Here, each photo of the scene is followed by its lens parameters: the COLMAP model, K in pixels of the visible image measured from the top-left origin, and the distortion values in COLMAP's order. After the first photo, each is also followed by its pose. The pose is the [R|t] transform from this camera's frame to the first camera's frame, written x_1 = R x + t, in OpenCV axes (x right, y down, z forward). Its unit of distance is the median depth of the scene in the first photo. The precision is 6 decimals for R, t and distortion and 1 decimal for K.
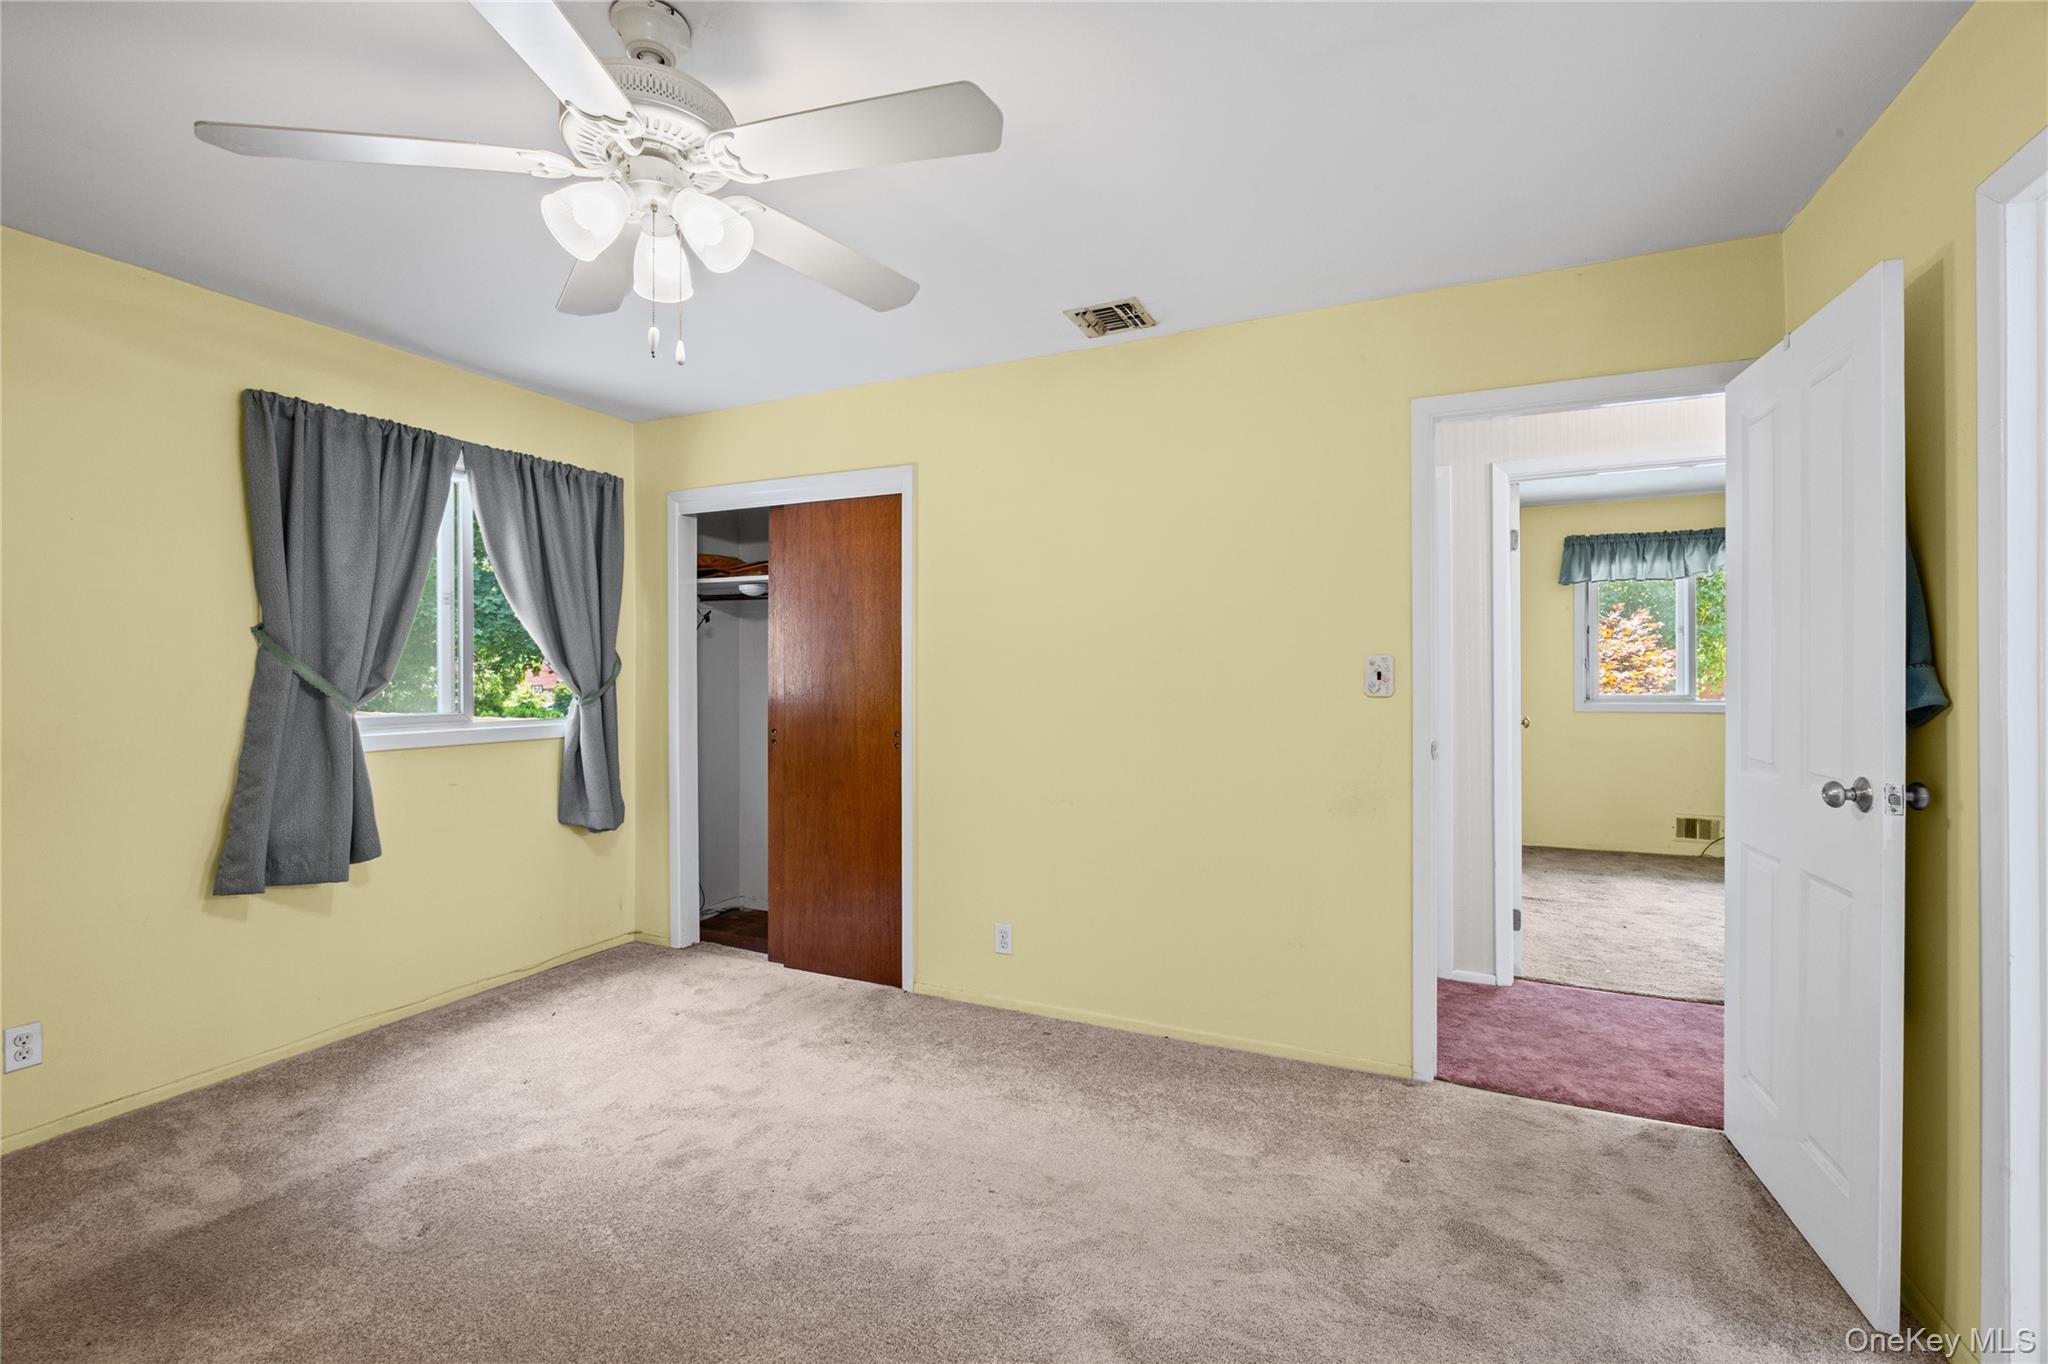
lens RADIAL K [[883.4, 0, 1024.0], [0, 883.4, 682.0], [0, 0, 1]] dist [-0.001605, -0.000216]
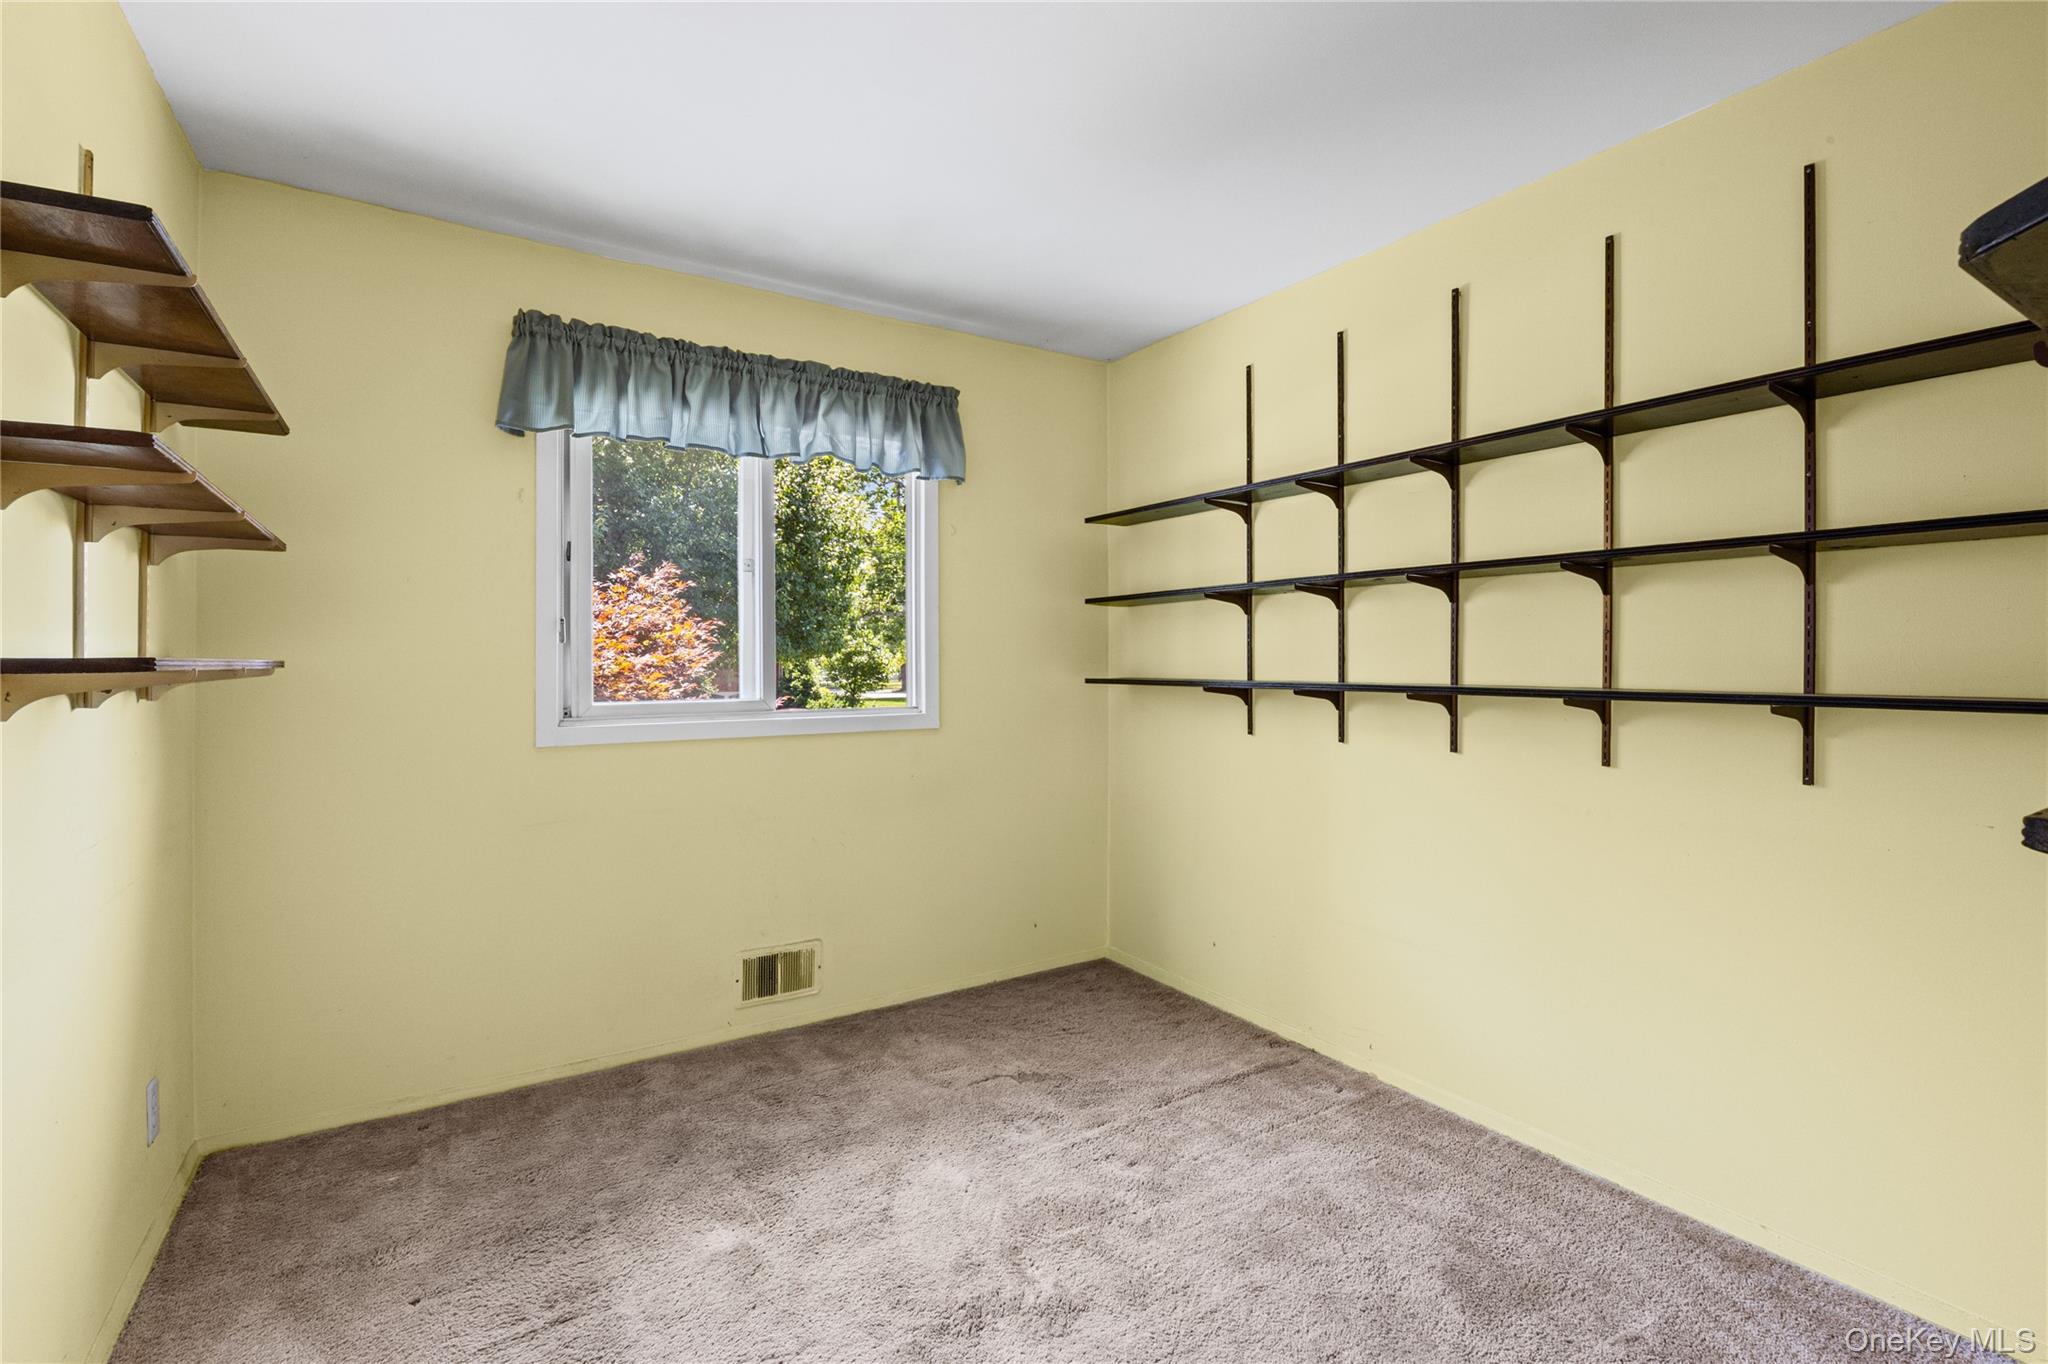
lens RADIAL K [[928.0, 0, 1024.0], [0, 928.0, 682.0], [0, 0, 1]] dist [-0.001494, -0.000119]
pose [[0.550204, -0.007612, 0.834995, 0.389920], [-0.005875, 0.999898, 0.012986, -0.003575], [-0.835009, -0.012050, 0.550104, 0.576425]]
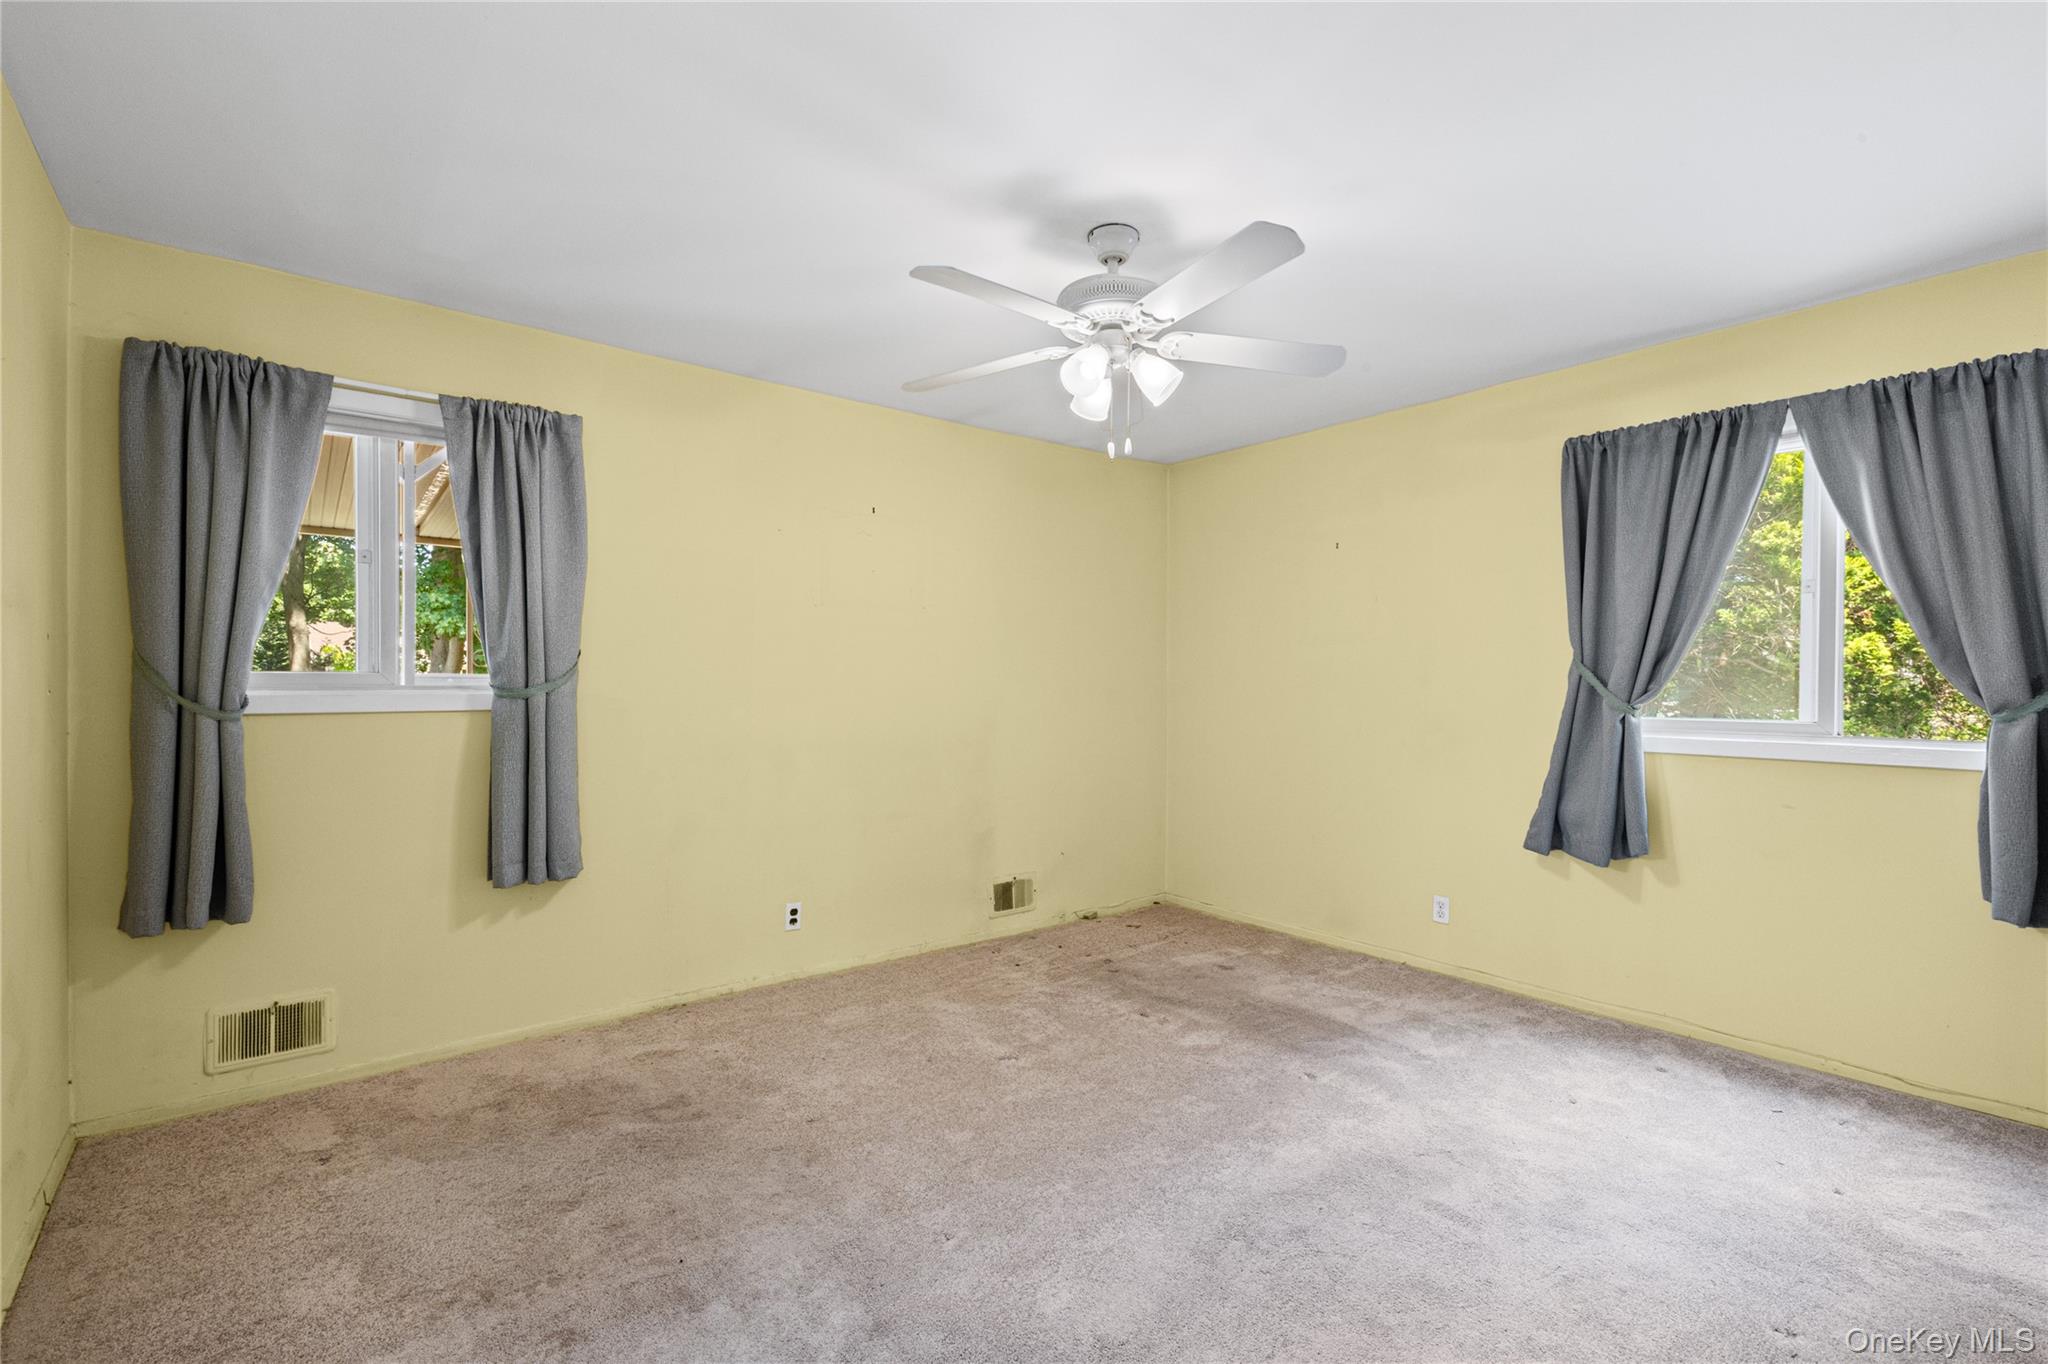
lens RADIAL K [[961.4, 0, 1024.0], [0, 961.4, 682.0], [0, 0, 1]] dist [0.036575, 0.000039]
pose [[-0.467412, 0.000946, -0.884039, 1.009238], [-0.009369, 0.999938, 0.006023, -0.002528], [0.883990, 0.011098, -0.467374, 1.500579]]
